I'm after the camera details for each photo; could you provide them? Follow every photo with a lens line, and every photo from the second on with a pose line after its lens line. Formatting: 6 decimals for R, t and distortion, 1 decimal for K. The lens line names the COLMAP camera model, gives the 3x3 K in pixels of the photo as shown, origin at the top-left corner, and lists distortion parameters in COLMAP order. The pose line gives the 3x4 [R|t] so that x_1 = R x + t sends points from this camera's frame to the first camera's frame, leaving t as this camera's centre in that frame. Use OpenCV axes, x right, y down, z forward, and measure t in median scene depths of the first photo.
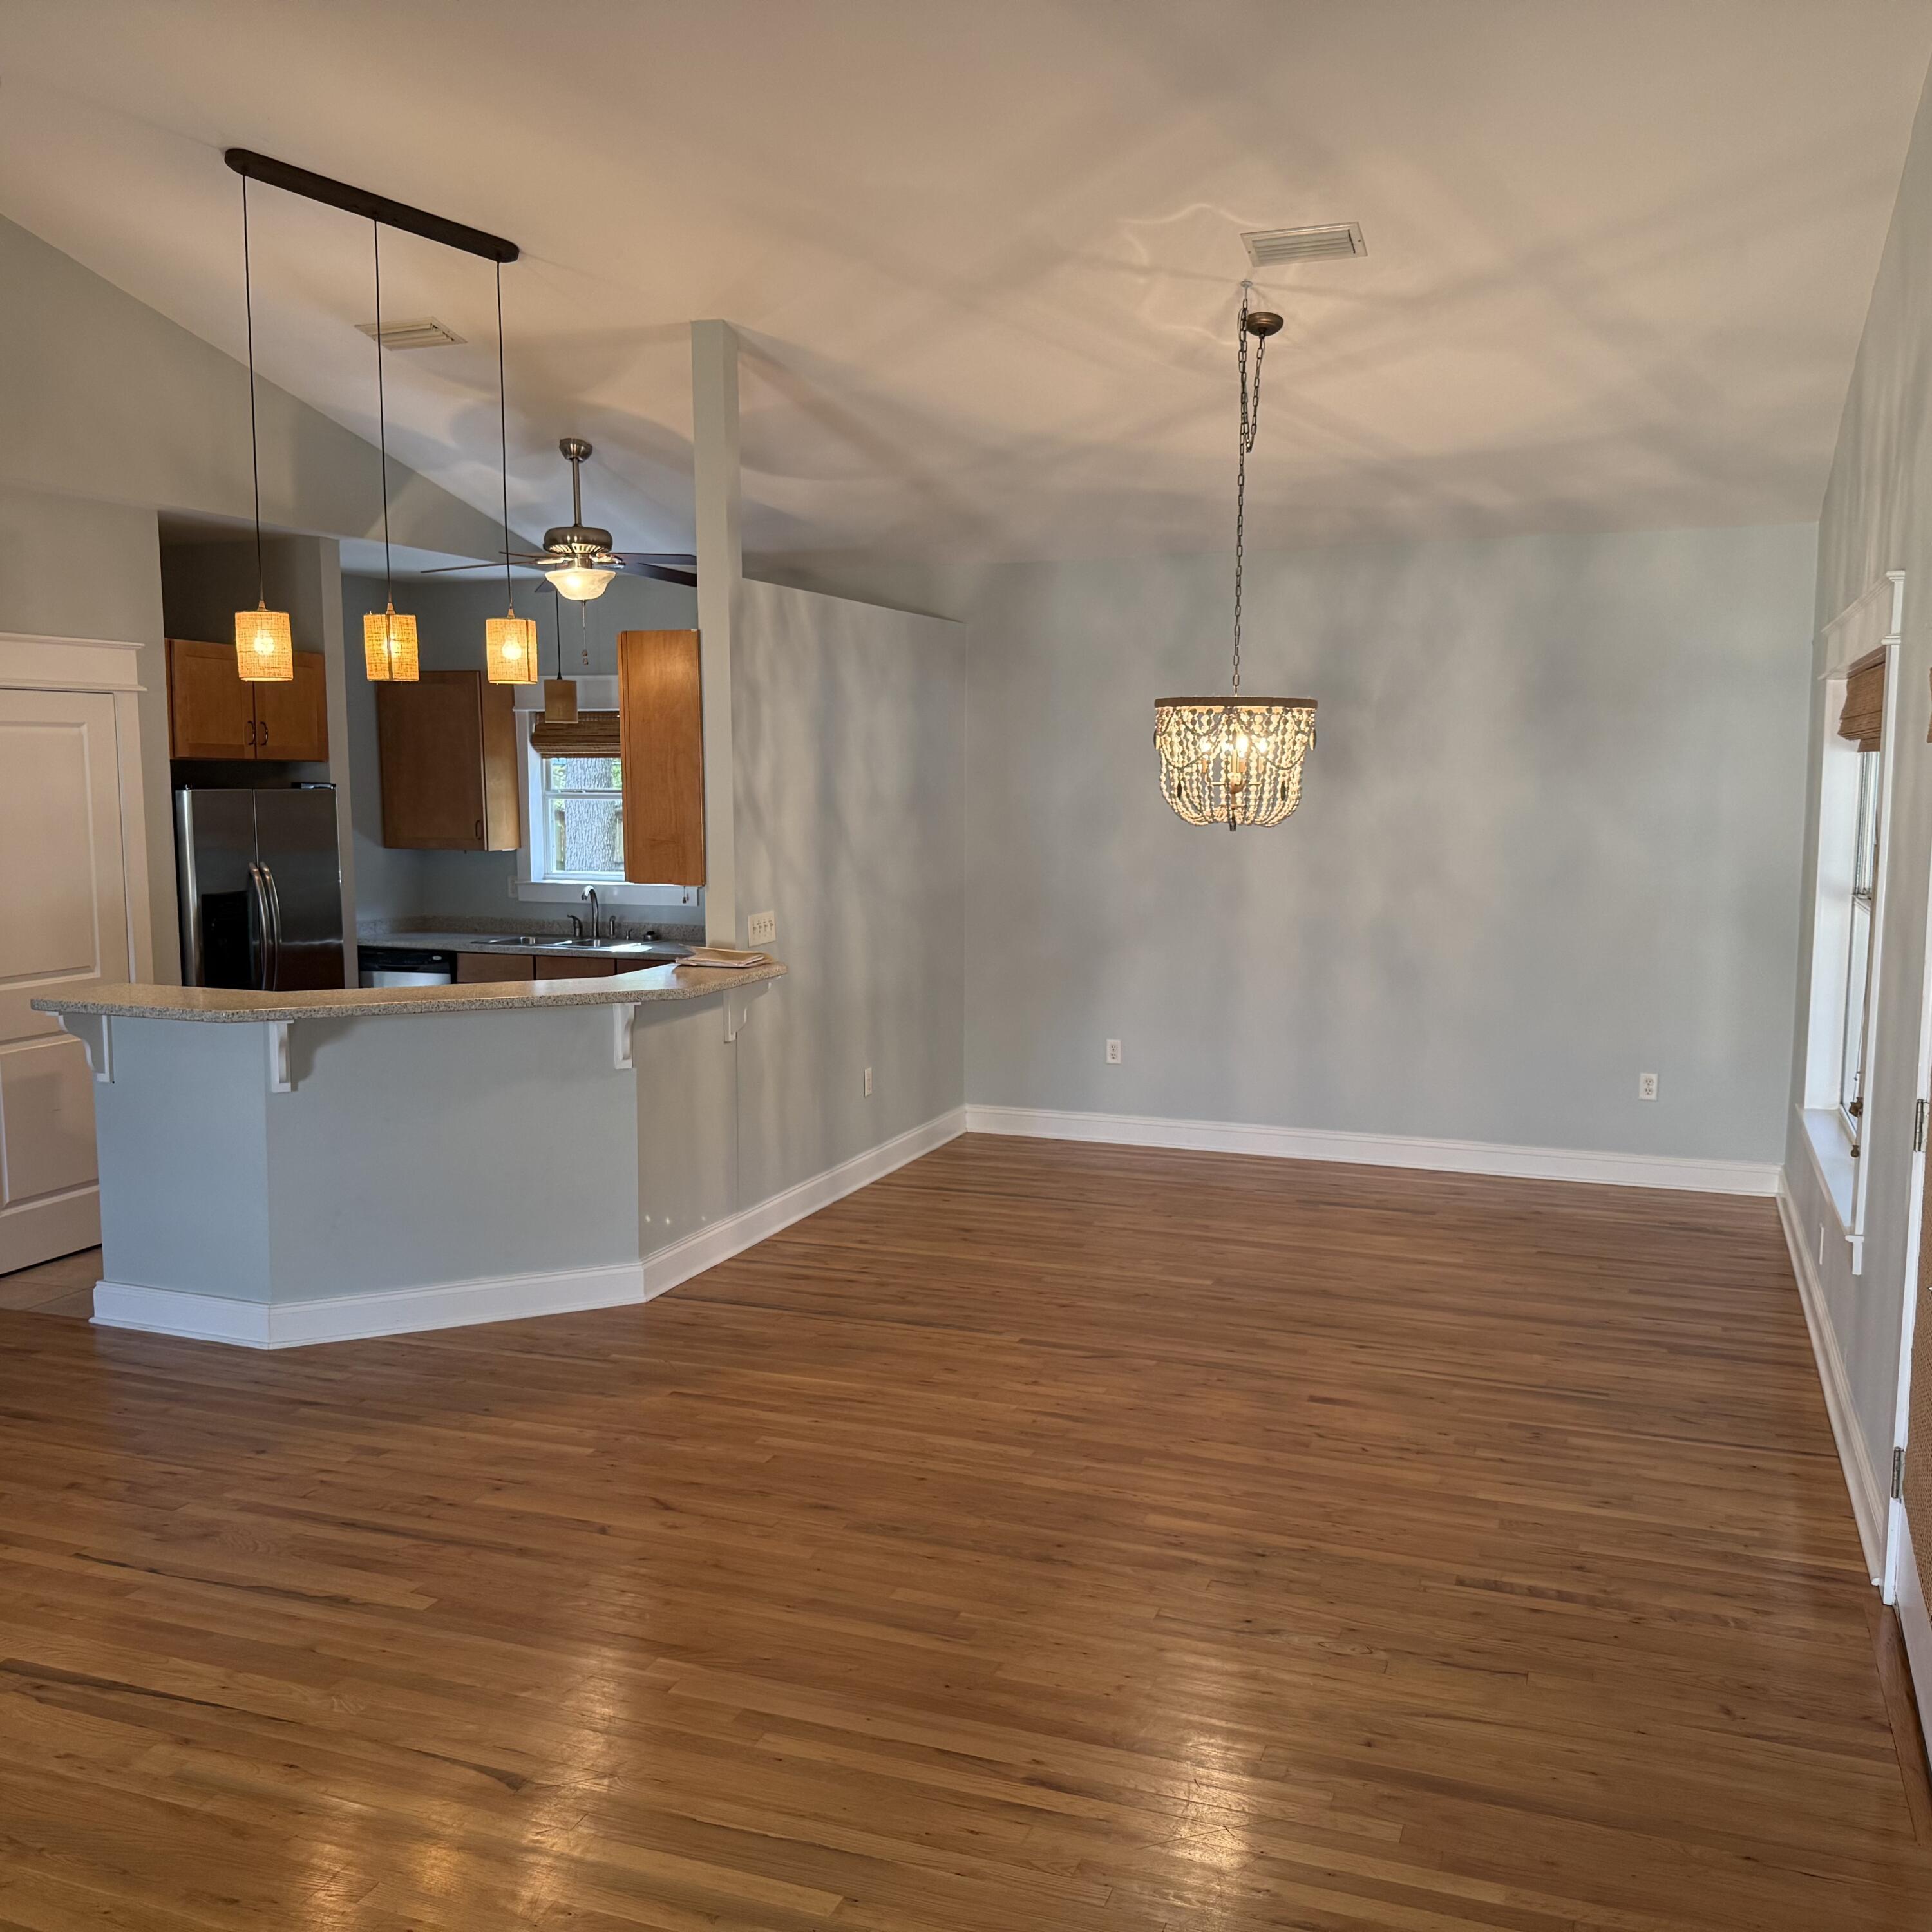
lens RADIAL K [[1795.4, 0, 995.3], [0, 1795.4, 971.8], [0, 0, 1]] dist [0.203820, -0.455138]
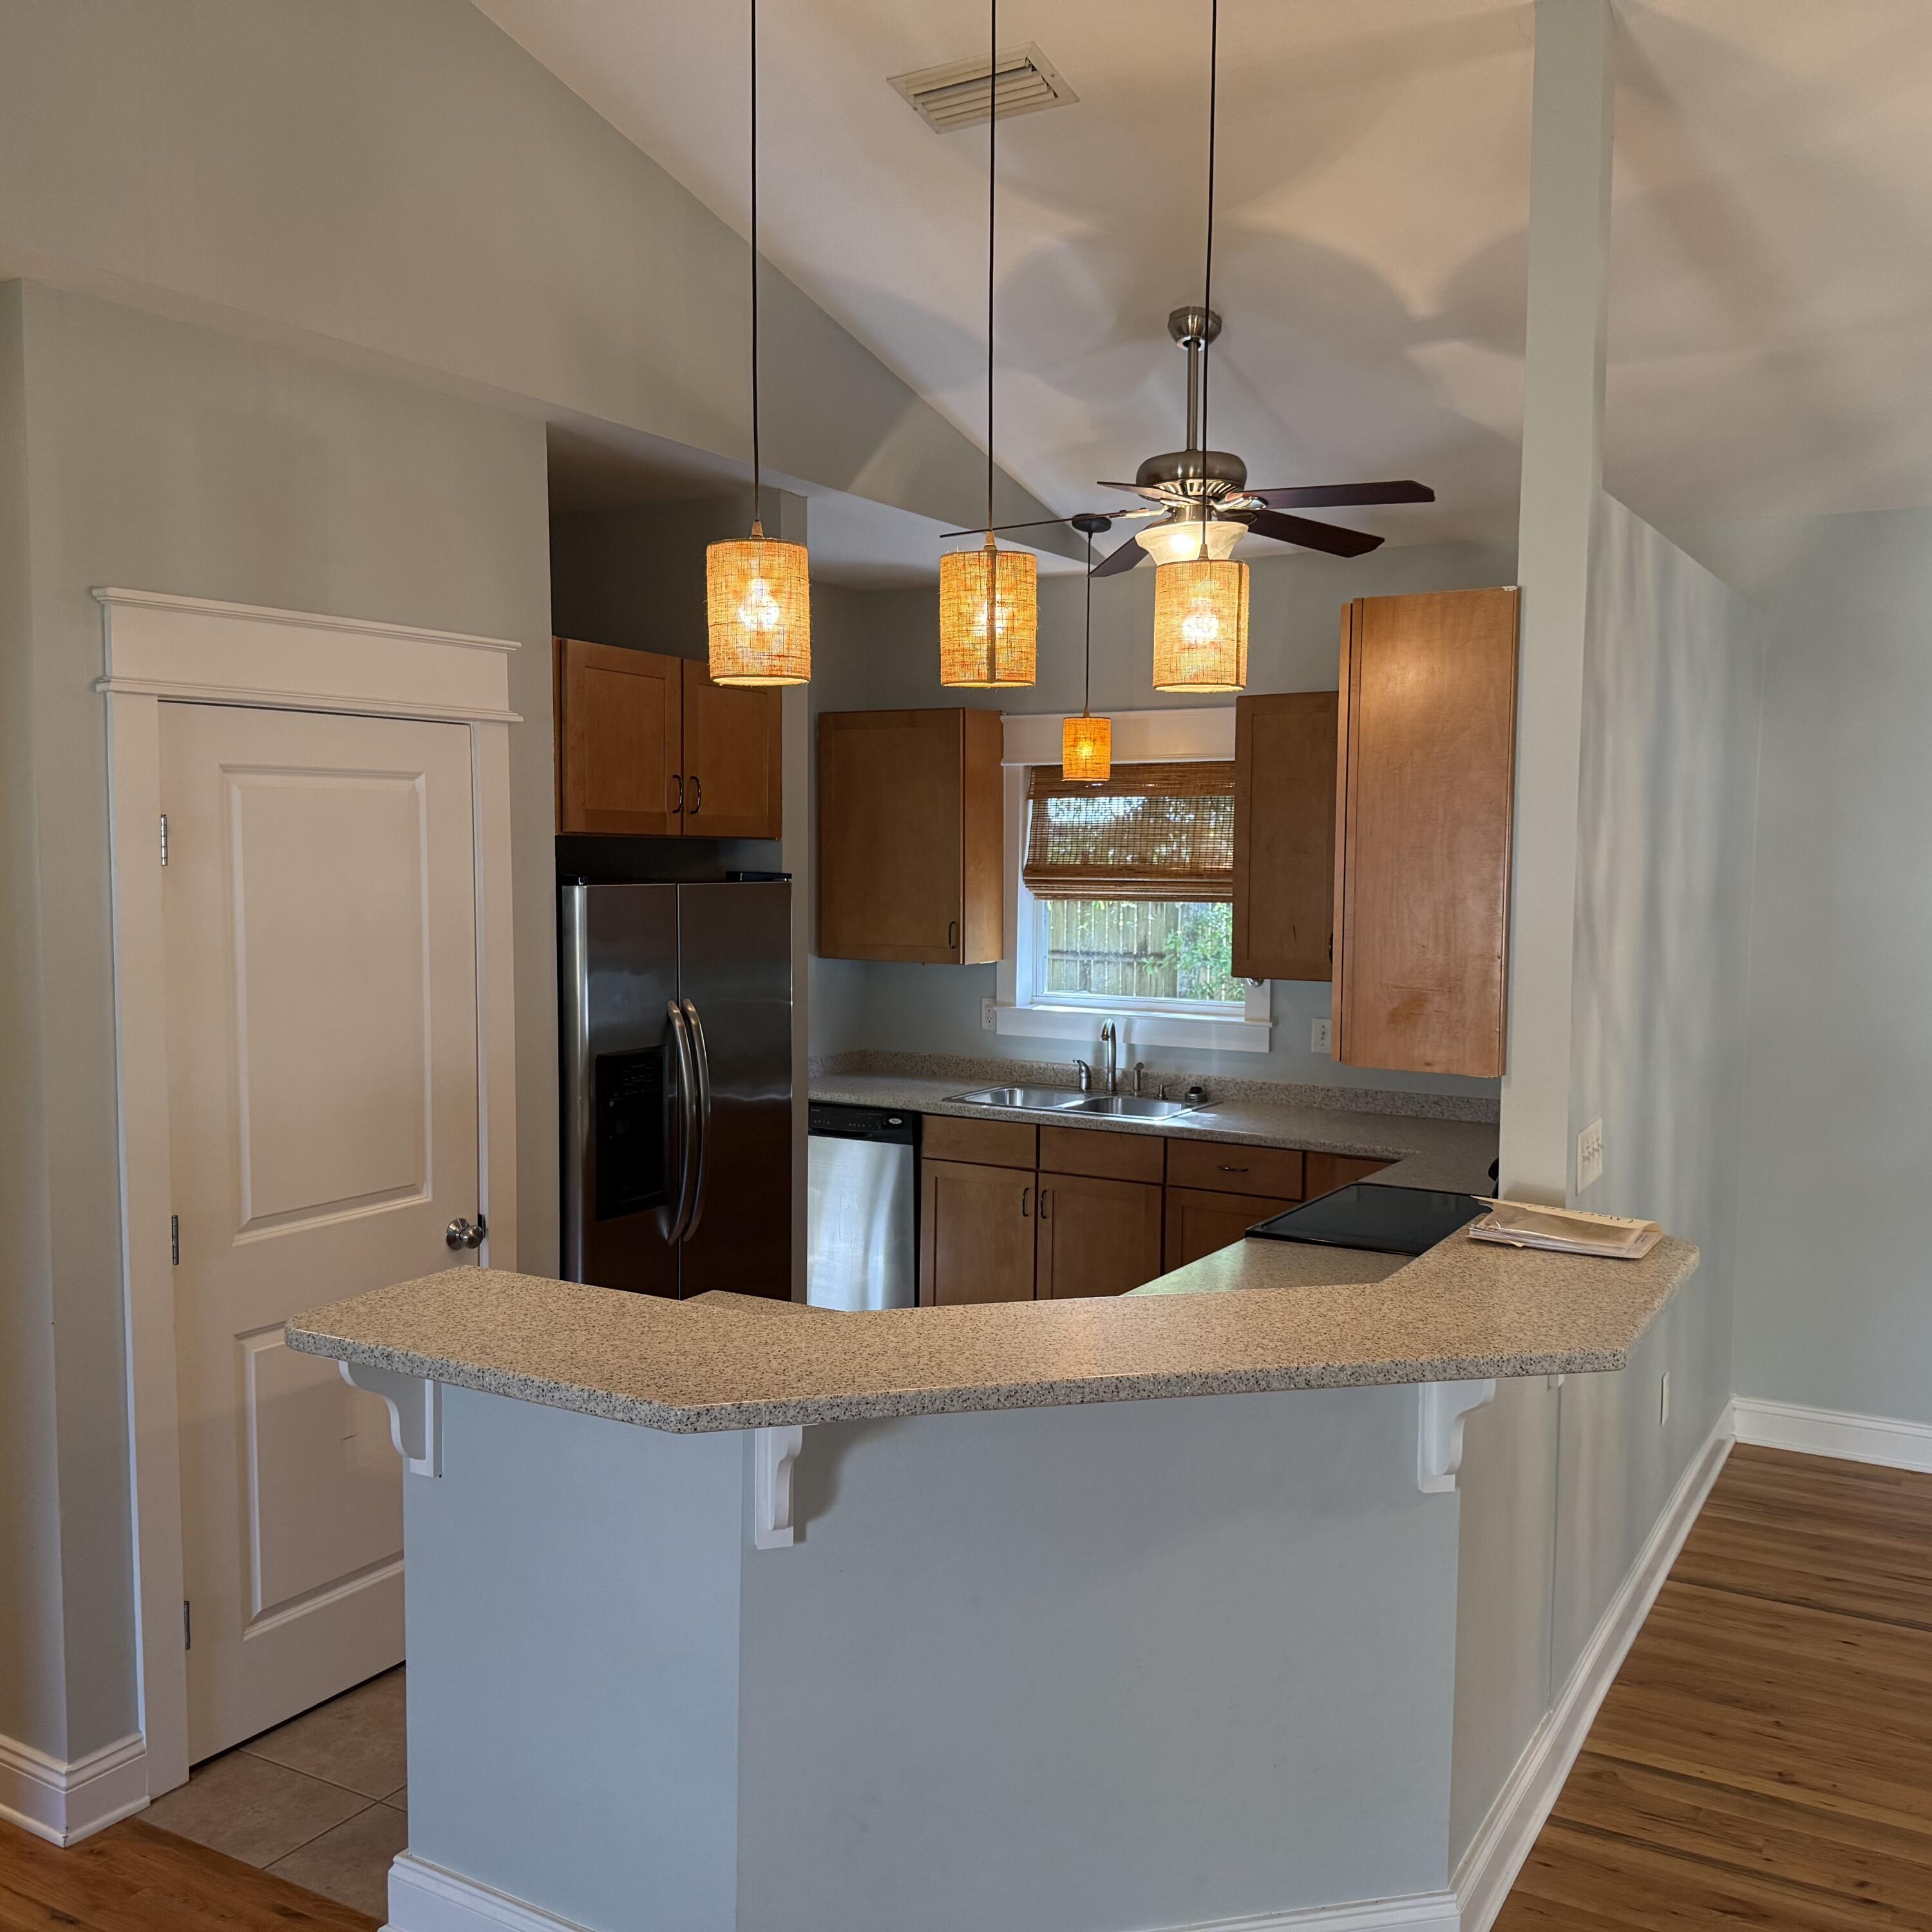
lens RADIAL K [[1795.4, 0, 995.3], [0, 1795.4, 971.8], [0, 0, 1]] dist [0.203820, -0.455138]
pose [[0.986569, 0.018028, -0.162348, -0.196596], [-0.024277, 0.999035, -0.036591, -0.049413], [0.161532, 0.040041, 0.986055, 0.409810]]
